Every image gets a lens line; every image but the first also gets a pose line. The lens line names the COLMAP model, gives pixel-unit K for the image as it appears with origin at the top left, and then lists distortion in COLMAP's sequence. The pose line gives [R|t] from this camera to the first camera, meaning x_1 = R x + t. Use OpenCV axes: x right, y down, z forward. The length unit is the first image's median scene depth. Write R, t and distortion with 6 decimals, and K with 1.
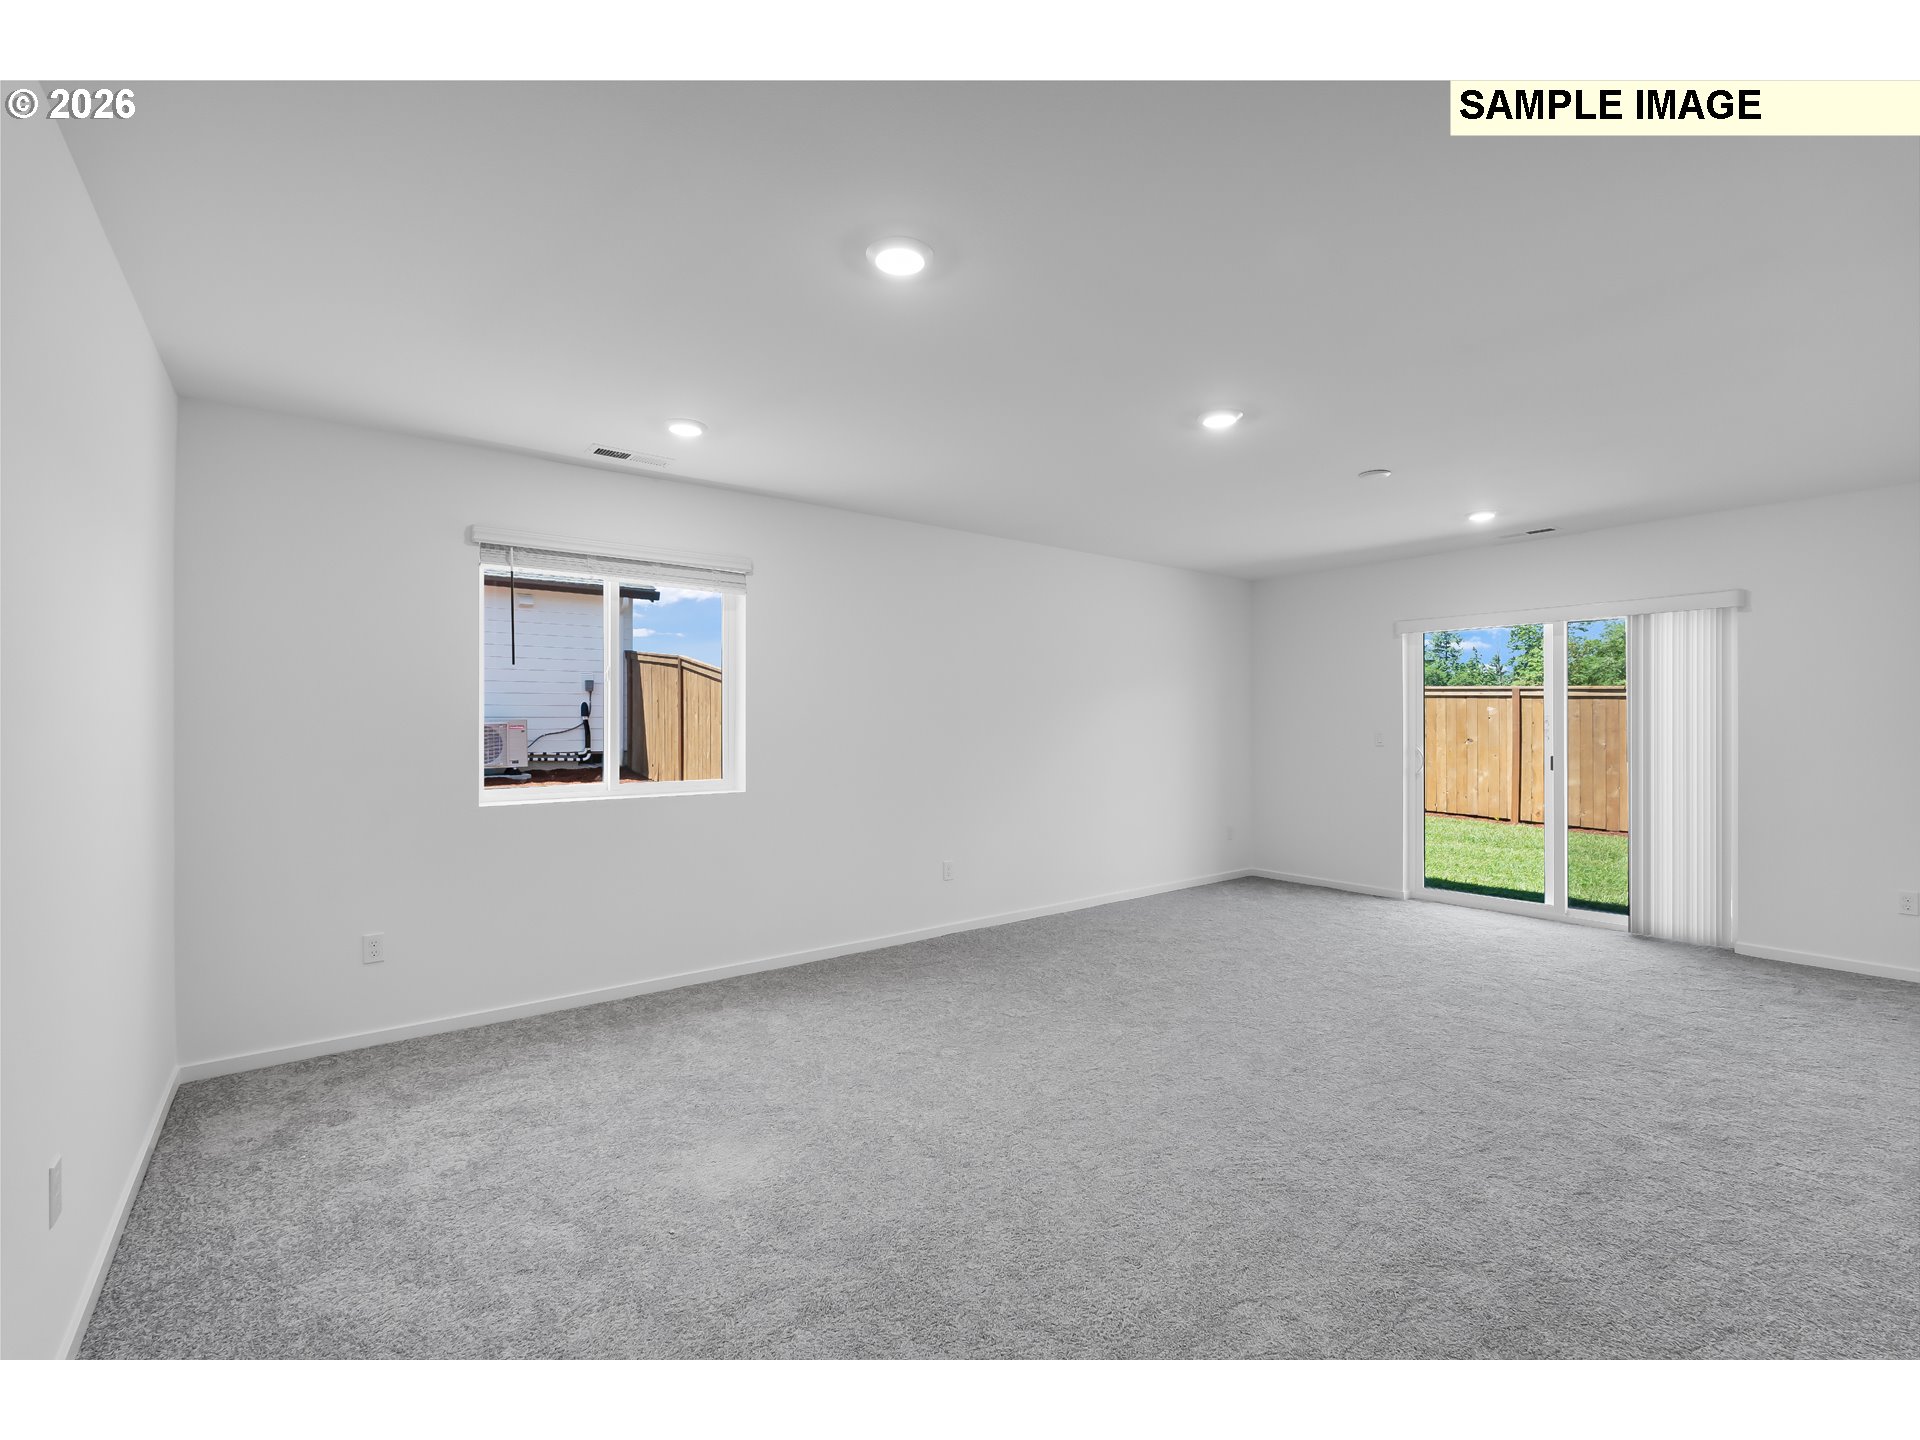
lens RADIAL K [[845.0, 0, 958.9], [0, 845.0, 715.7], [0, 0, 1]] dist [-0.005781, 0.000257]
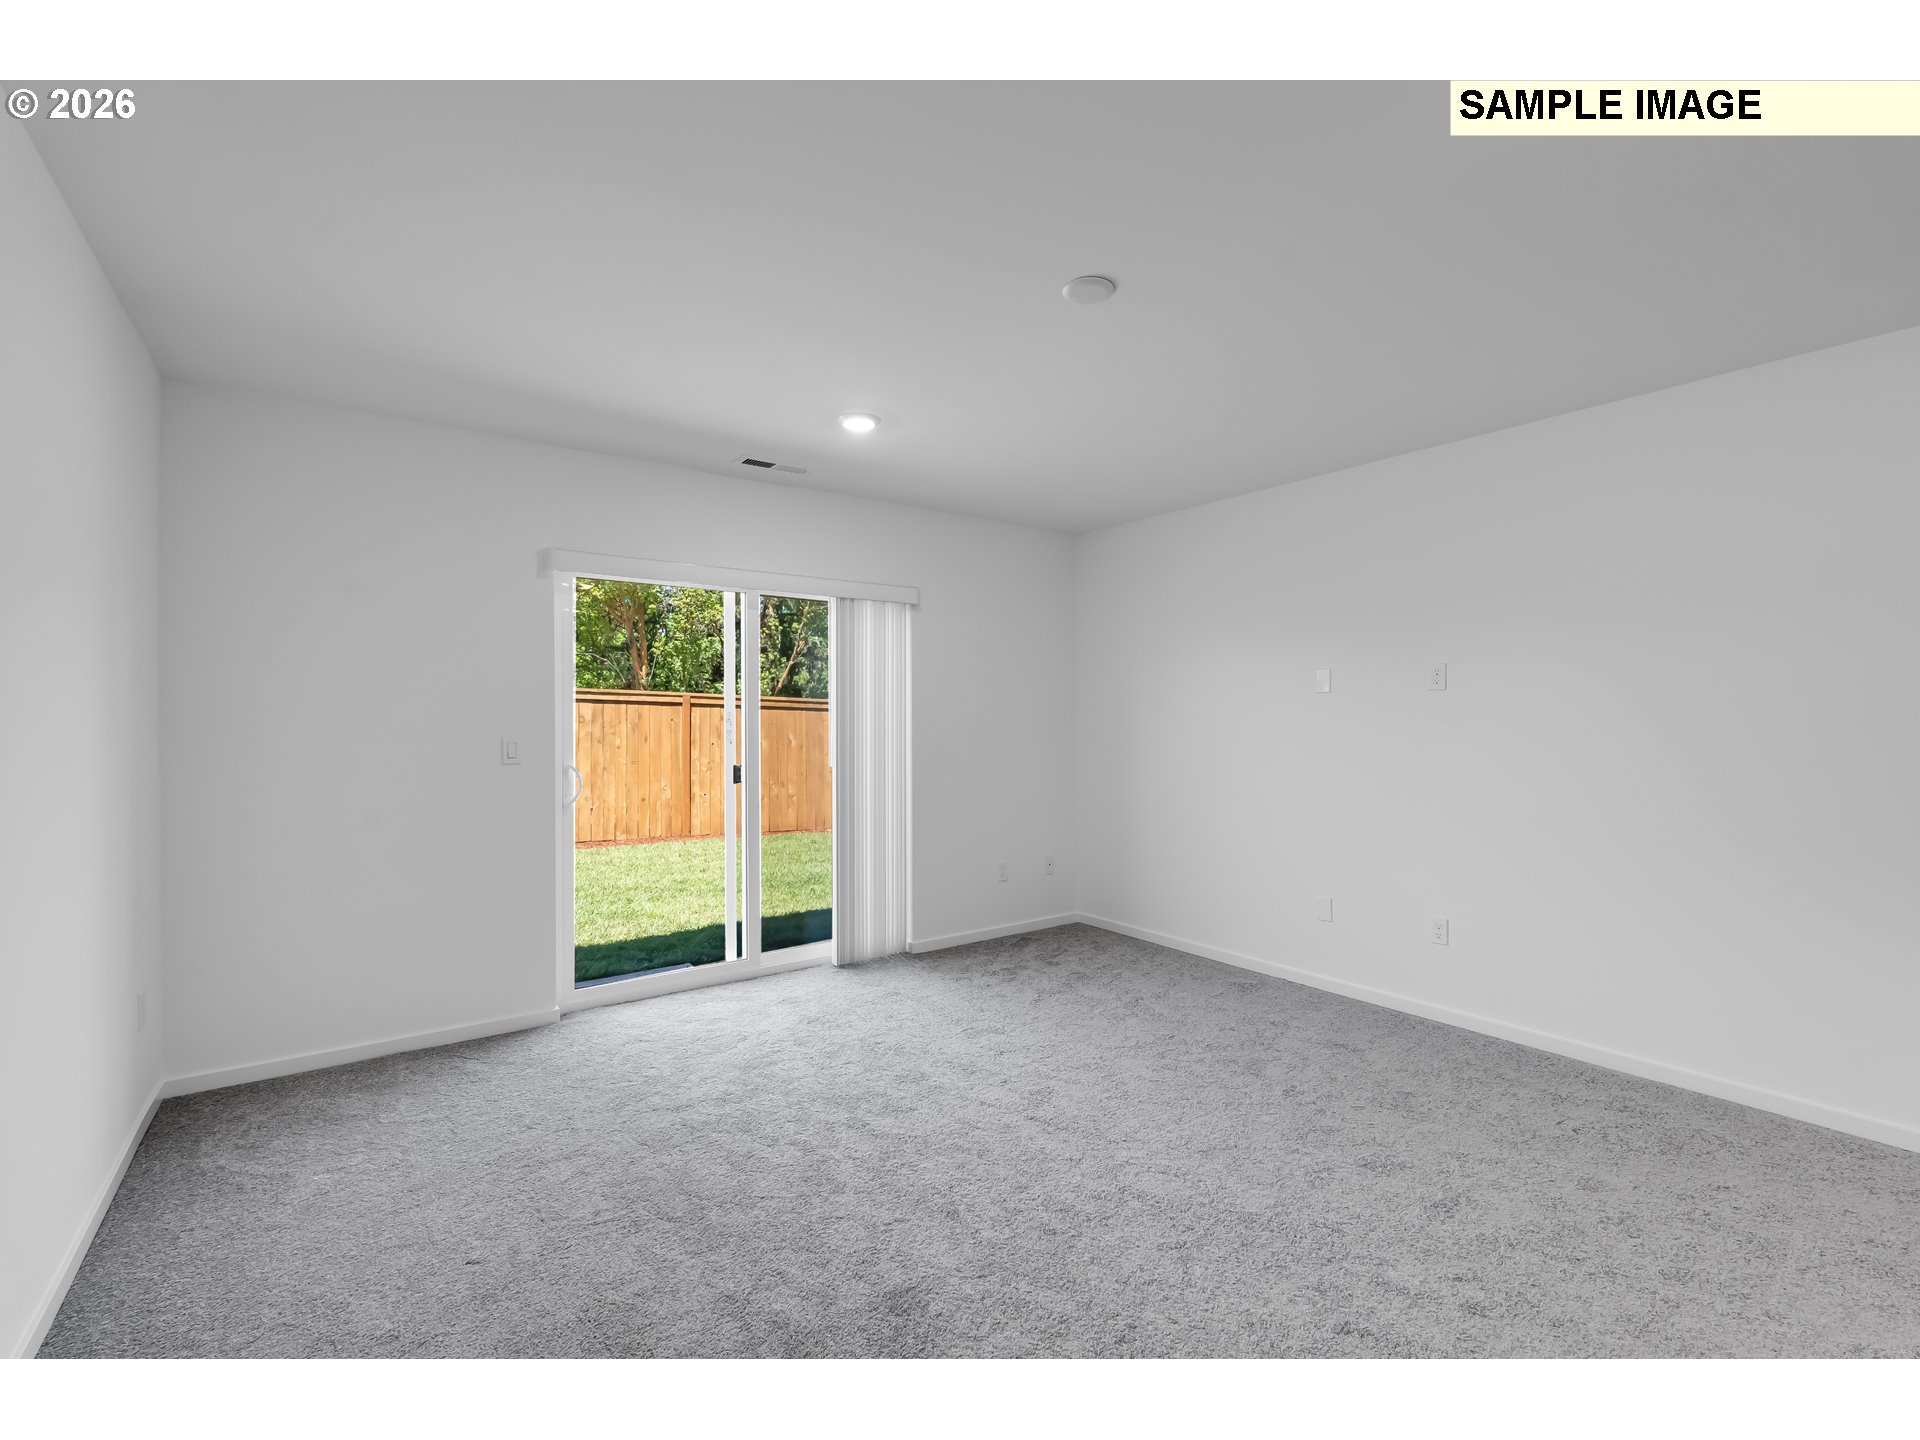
lens RADIAL K [[845.0, 0, 958.9], [0, 845.0, 715.7], [0, 0, 1]] dist [-0.005781, 0.000257]
pose [[0.033164, 0.007911, 0.999419, -0.064697], [-0.005766, 0.999954, -0.007723, 0.008440], [-0.999433, -0.005506, 0.033208, 0.827211]]
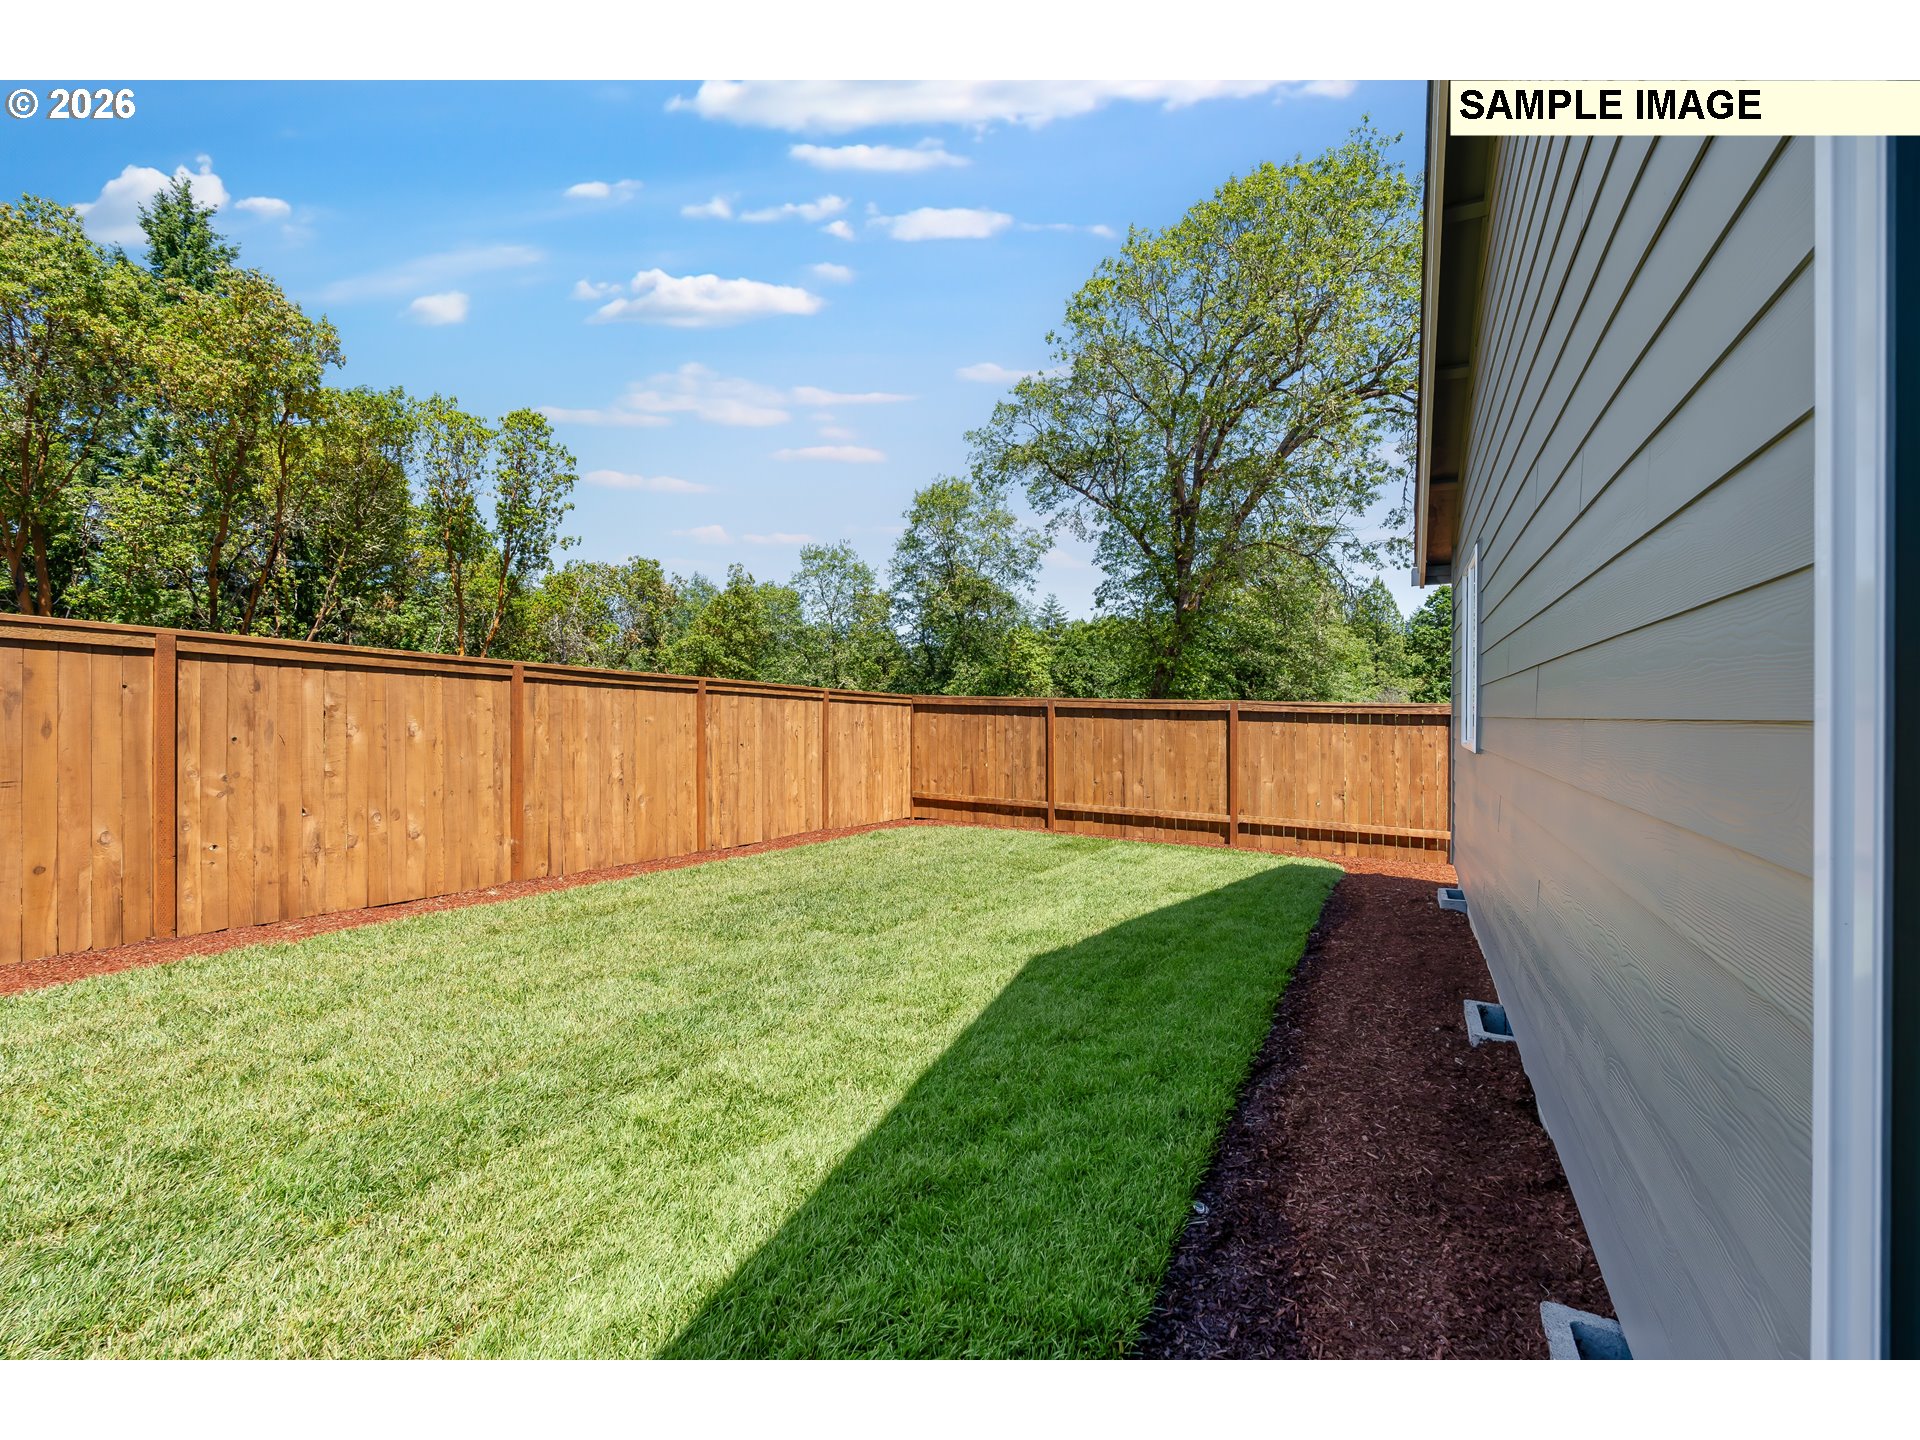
lens RADIAL K [[853.0, 0, 948.0], [0, 853.0, 717.6], [0, 0, 1]] dist [-0.007976, -0.000205]
pose [[-0.414403, -0.002768, 0.910089, 0.250122], [-0.008889, 0.999960, -0.001006, 0.018407], [-0.910050, -0.008507, -0.414411, 0.954489]]
